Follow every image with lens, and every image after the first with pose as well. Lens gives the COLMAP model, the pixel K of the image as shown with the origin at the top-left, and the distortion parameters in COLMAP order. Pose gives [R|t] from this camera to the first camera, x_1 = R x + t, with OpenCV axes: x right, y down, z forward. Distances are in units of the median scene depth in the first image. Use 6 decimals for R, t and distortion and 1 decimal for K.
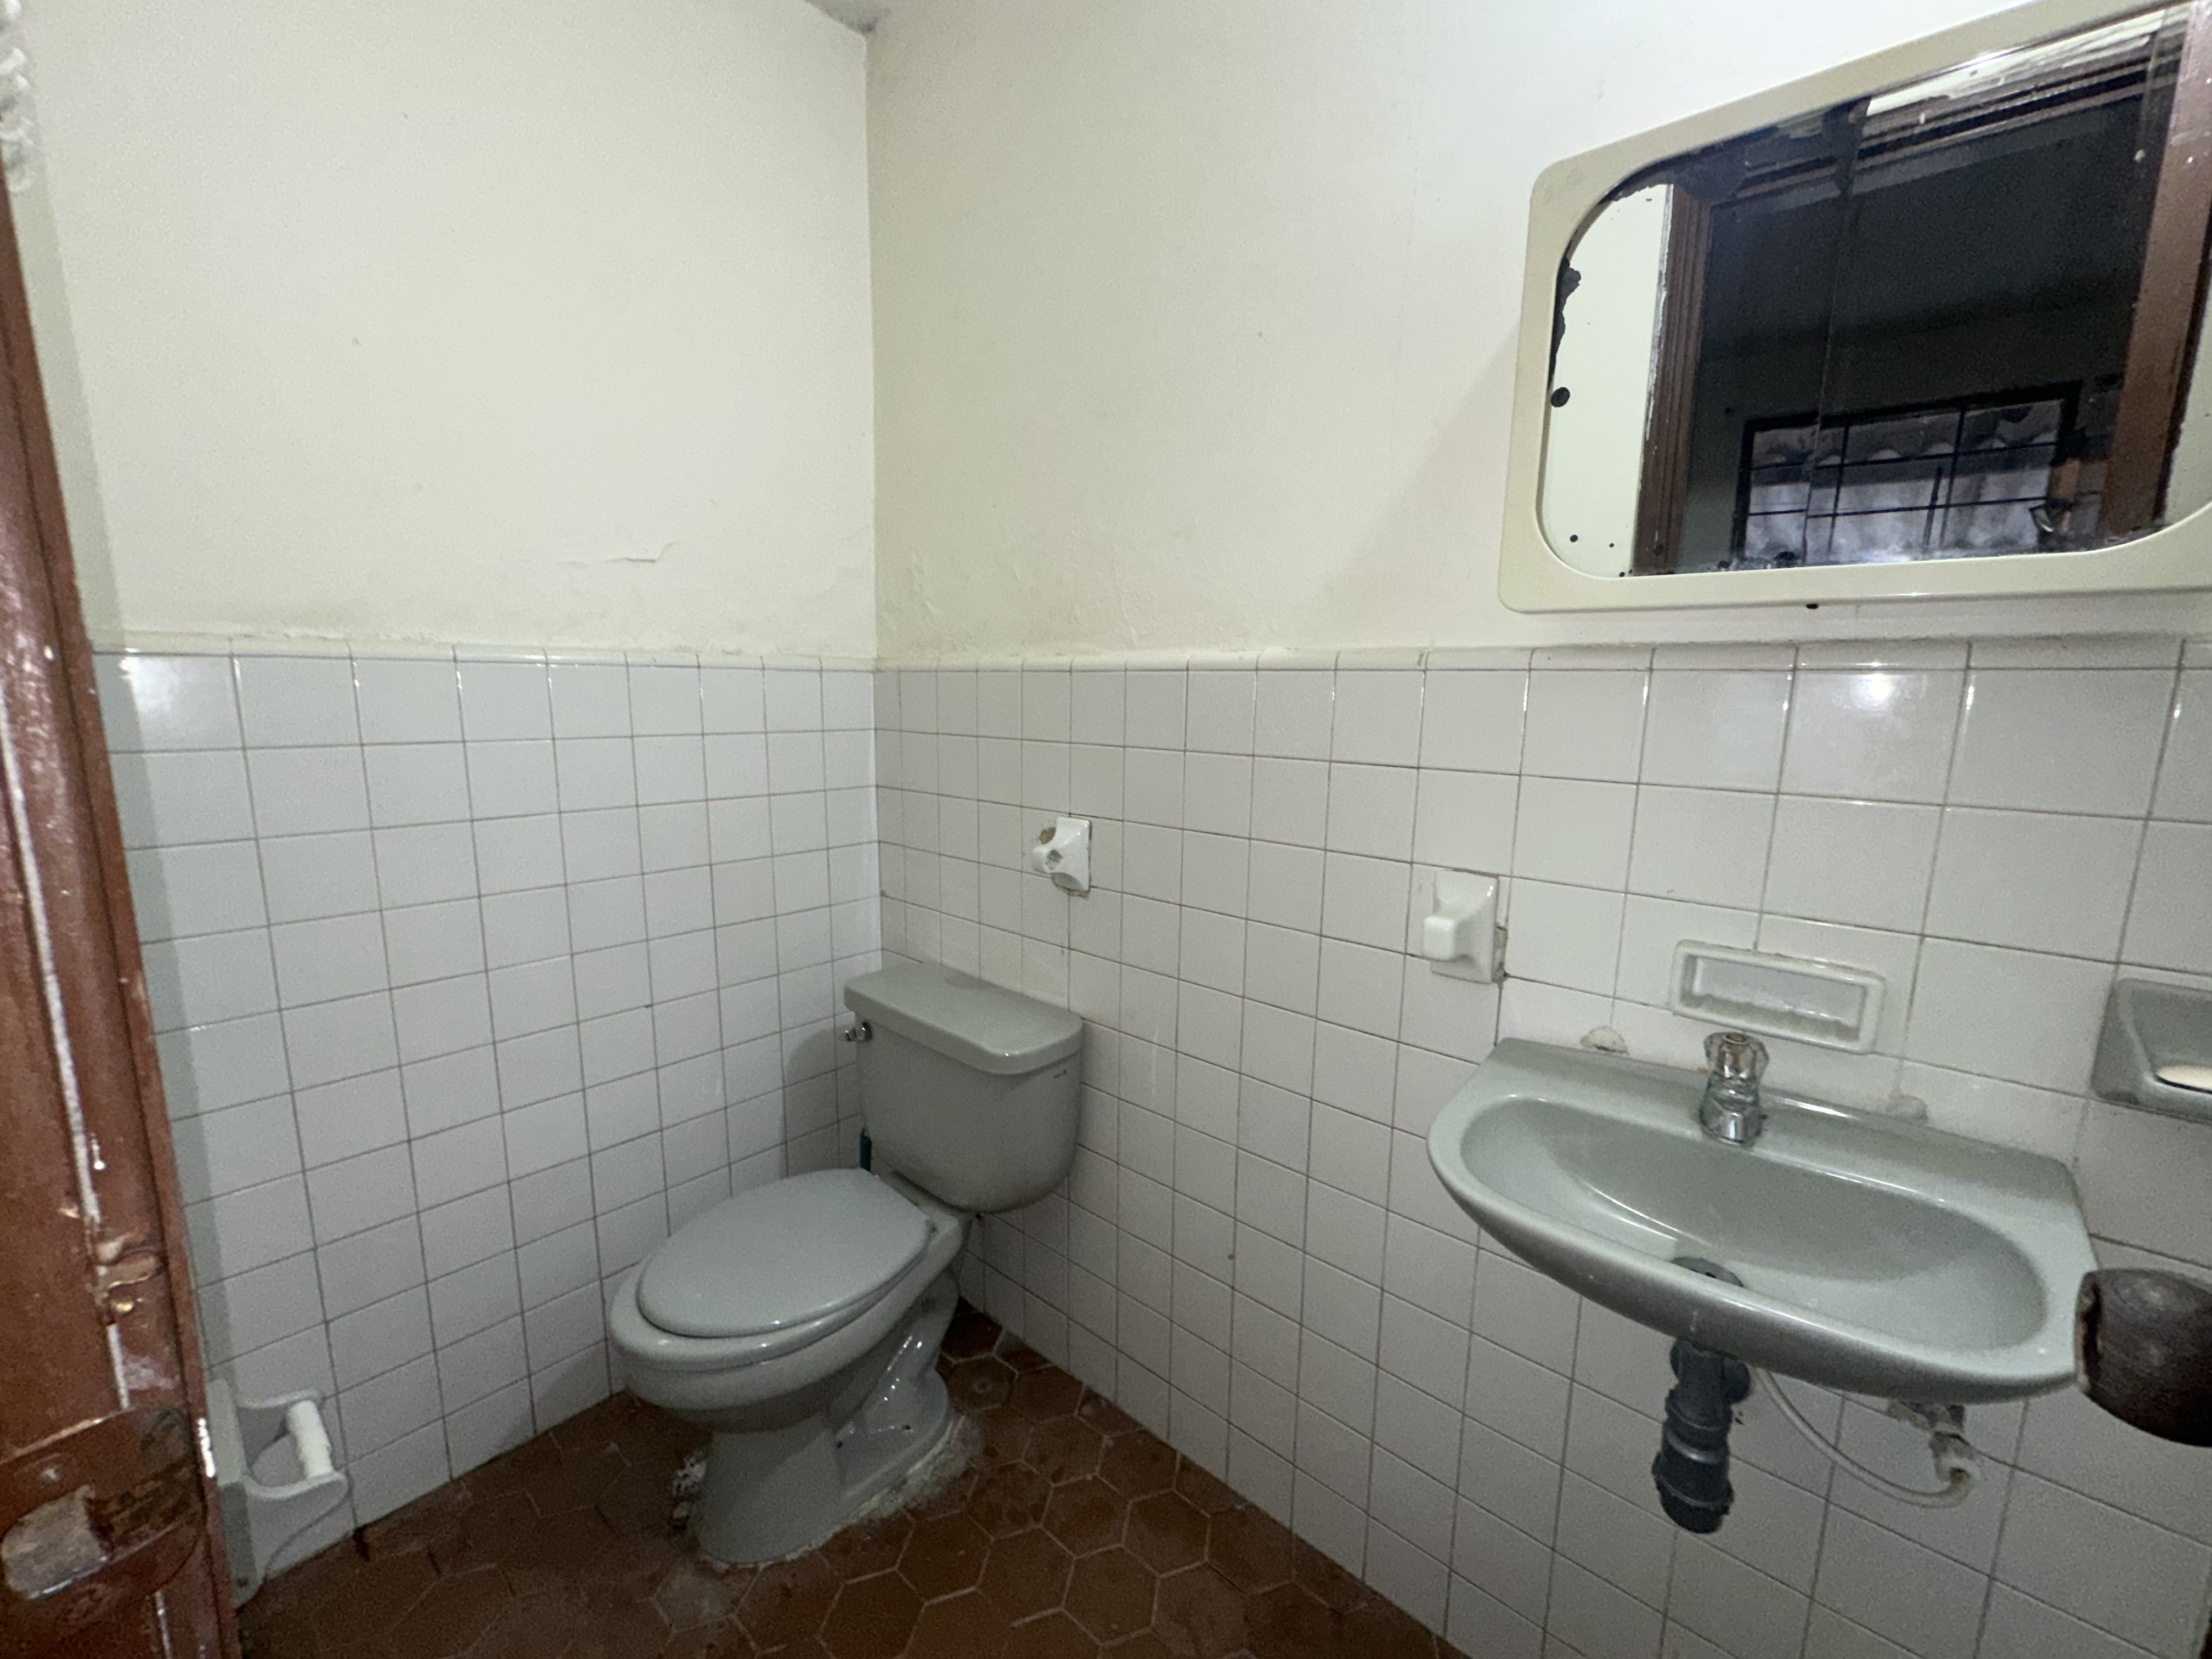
lens RADIAL K [[879.2, 0, 1107.7], [0, 879.2, 827.7], [0, 0, 1]] dist [-0.007093, 0.000592]
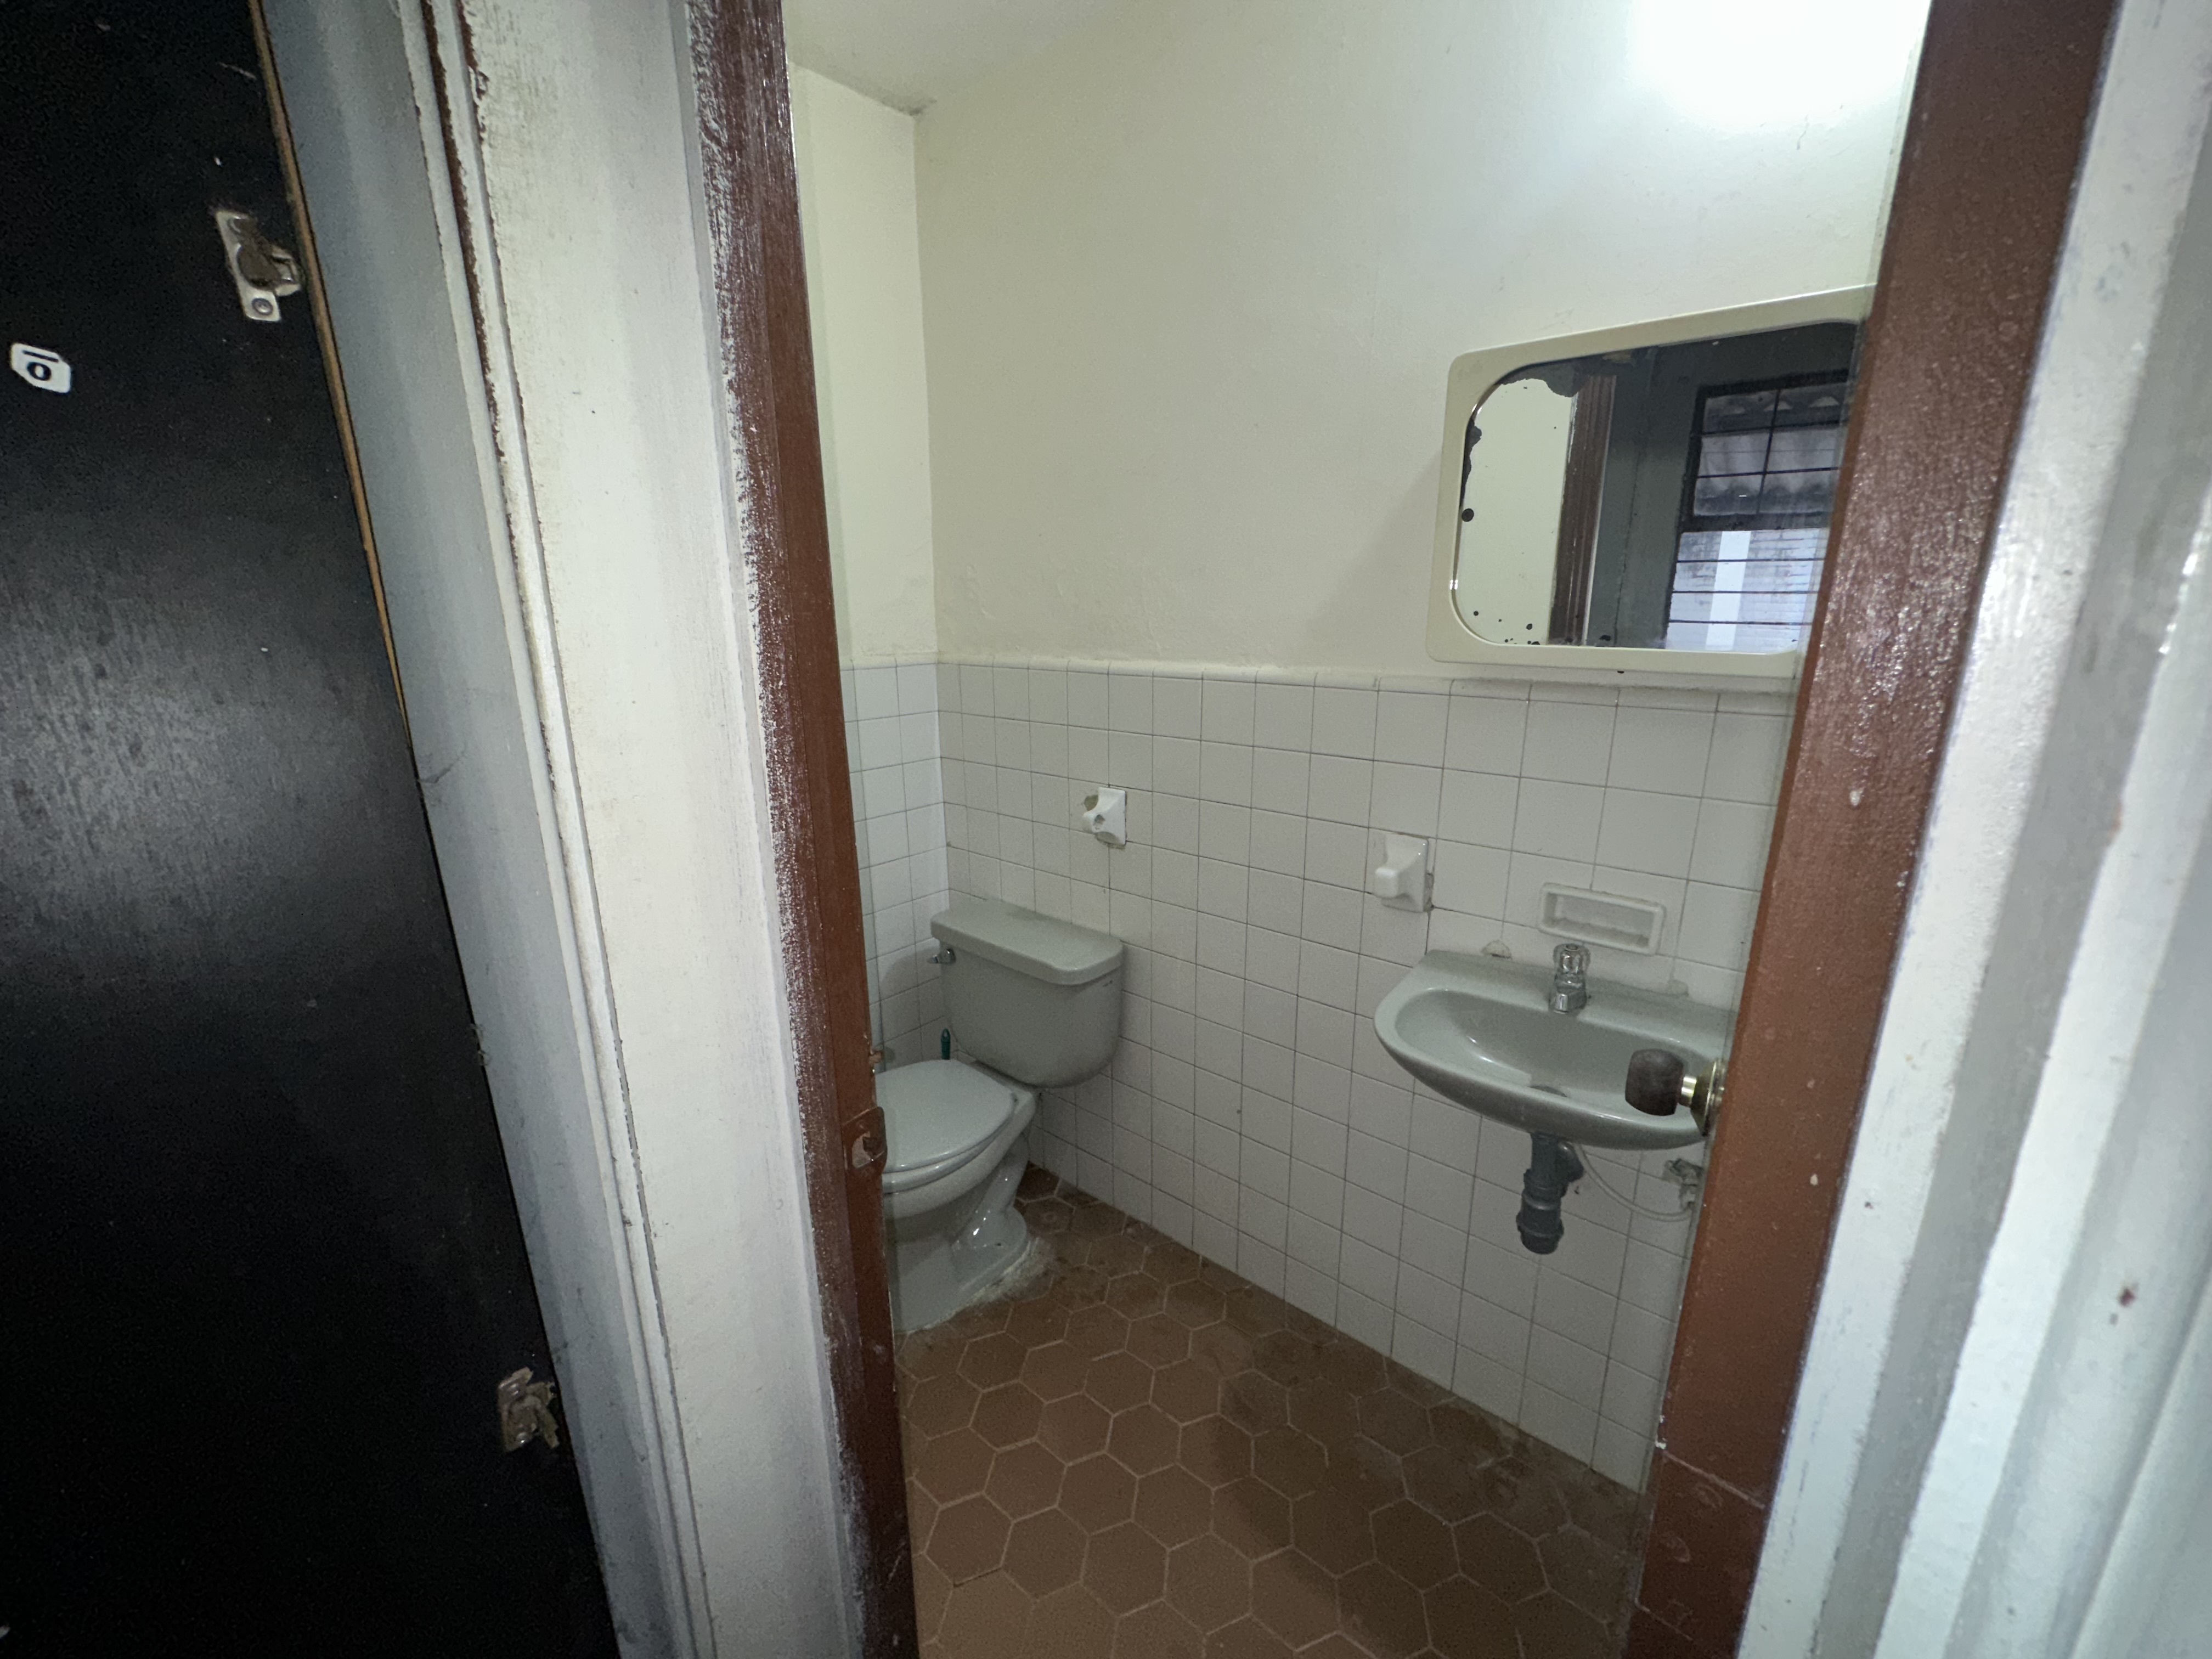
lens RADIAL K [[879.2, 0, 1107.7], [0, 879.2, 827.7], [0, 0, 1]] dist [-0.007093, 0.000592]
pose [[0.999558, -0.025230, 0.015748, -0.072093], [0.023610, 0.995128, 0.095719, -0.082628], [-0.018086, -0.095305, 0.995284, -0.304690]]
